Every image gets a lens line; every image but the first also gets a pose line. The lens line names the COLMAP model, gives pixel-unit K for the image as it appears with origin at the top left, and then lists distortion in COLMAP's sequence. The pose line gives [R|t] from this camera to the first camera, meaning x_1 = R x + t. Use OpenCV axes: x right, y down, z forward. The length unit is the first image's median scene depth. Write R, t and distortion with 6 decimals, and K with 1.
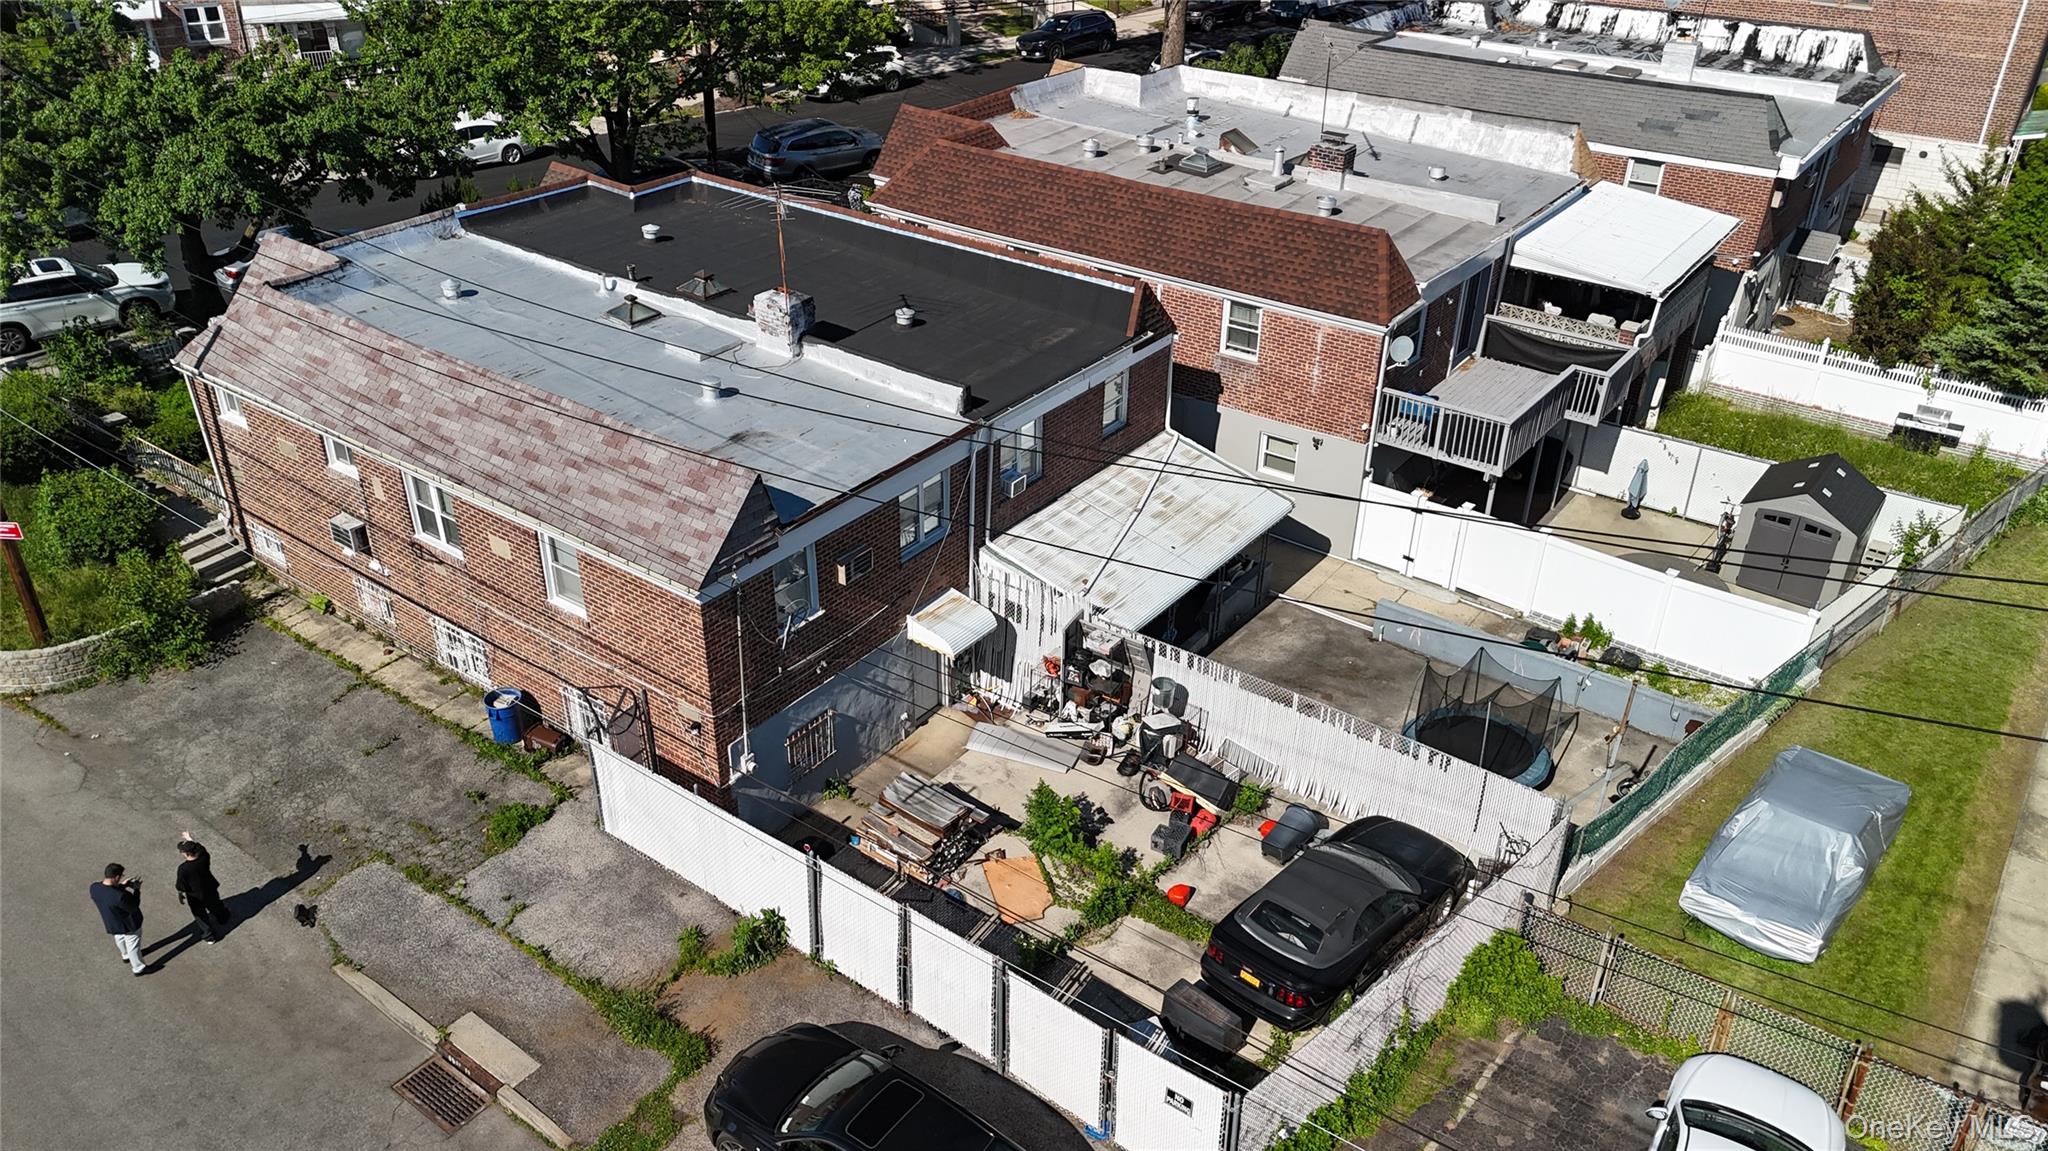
lens RADIAL K [[1496.3, 0, 1024.0], [0, 1496.3, 575.5], [0, 0, 1]] dist [0.044326, -0.005209]
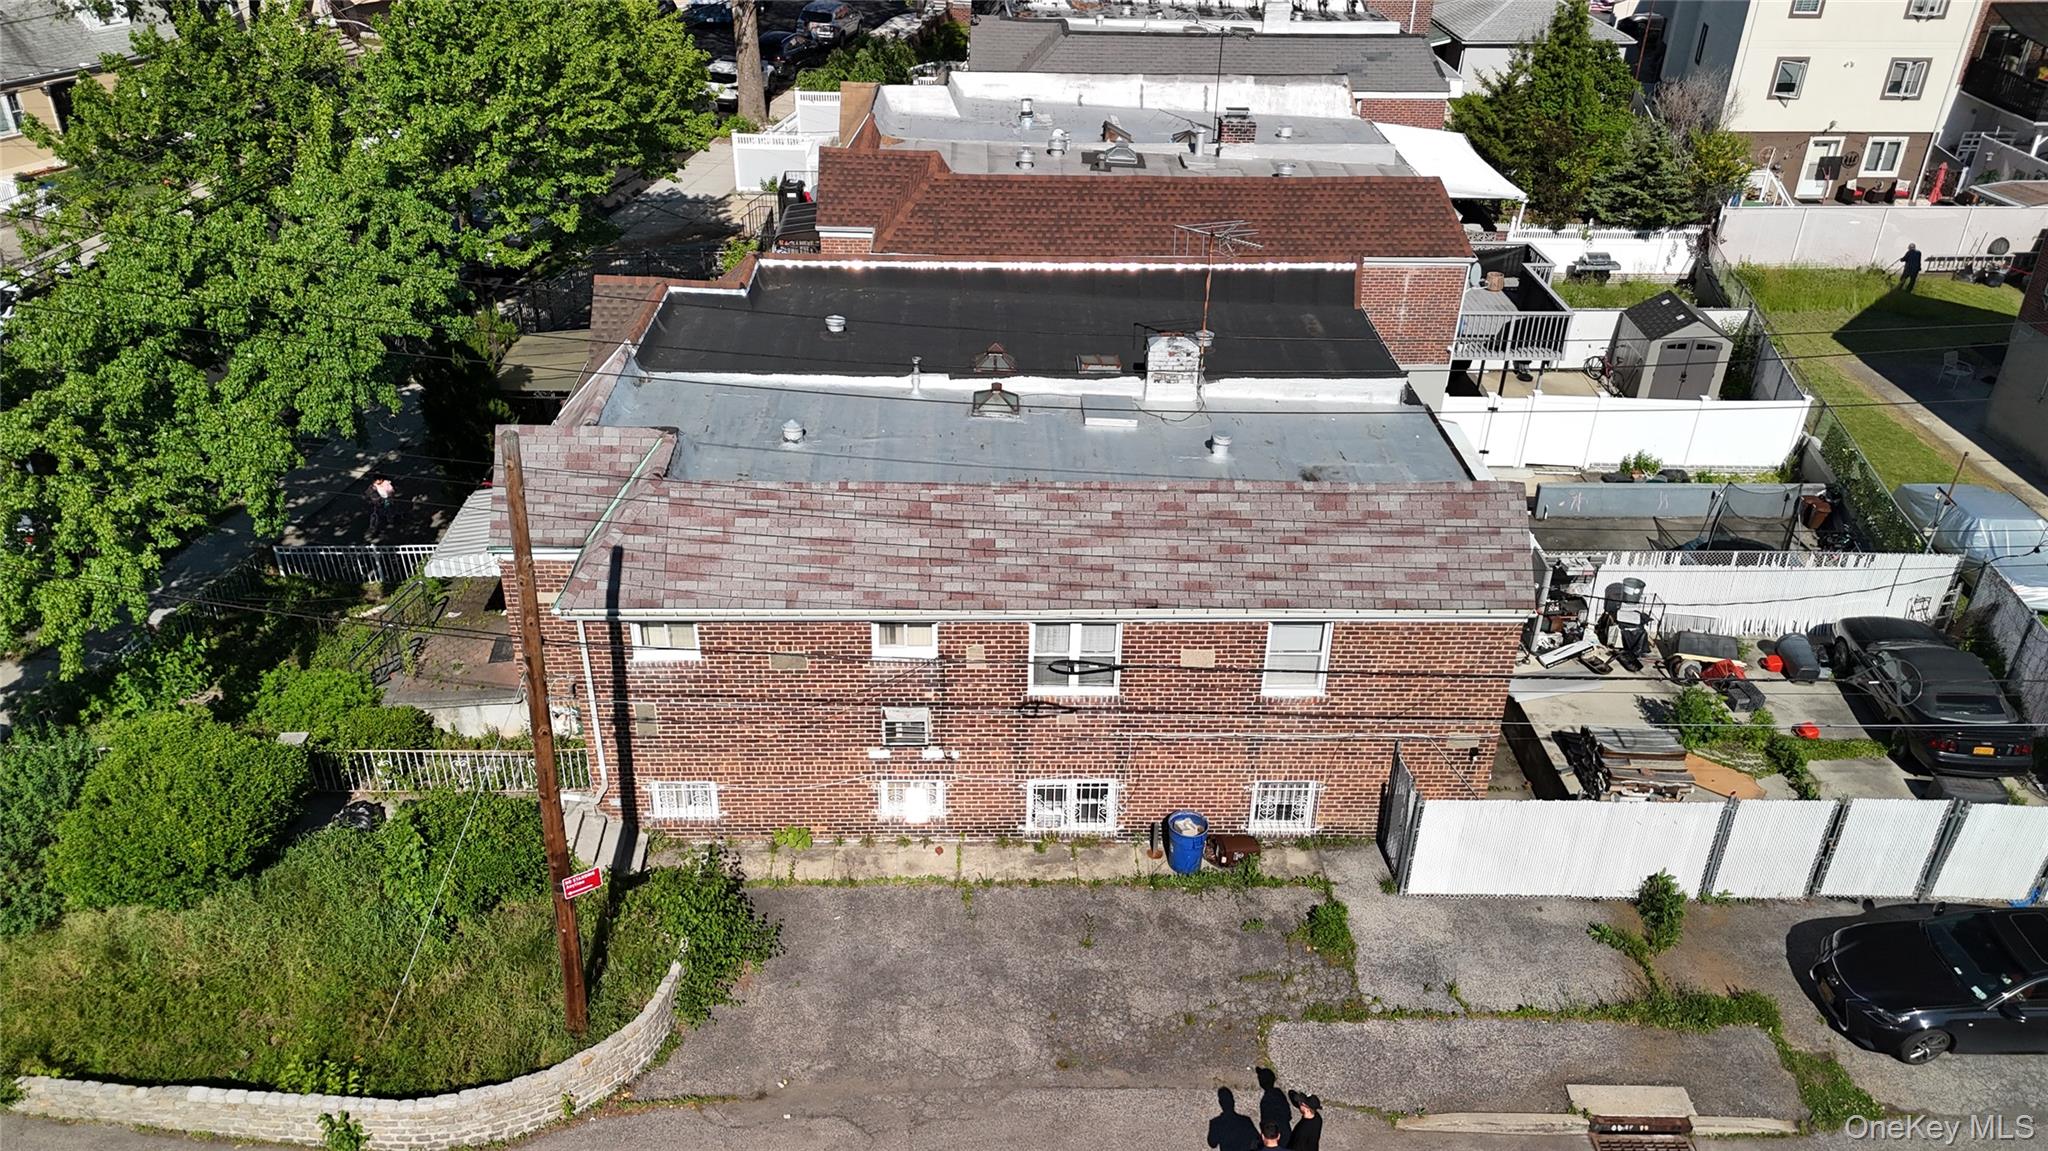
lens RADIAL K [[1496.3, 0, 1024.0], [0, 1496.3, 575.5], [0, 0, 1]] dist [0.044326, -0.005209]
pose [[0.793020, -0.304601, 0.527577, -0.751015], [0.301485, 0.948766, 0.094604, -0.155137], [-0.529363, 0.084033, 0.844223, 0.240587]]
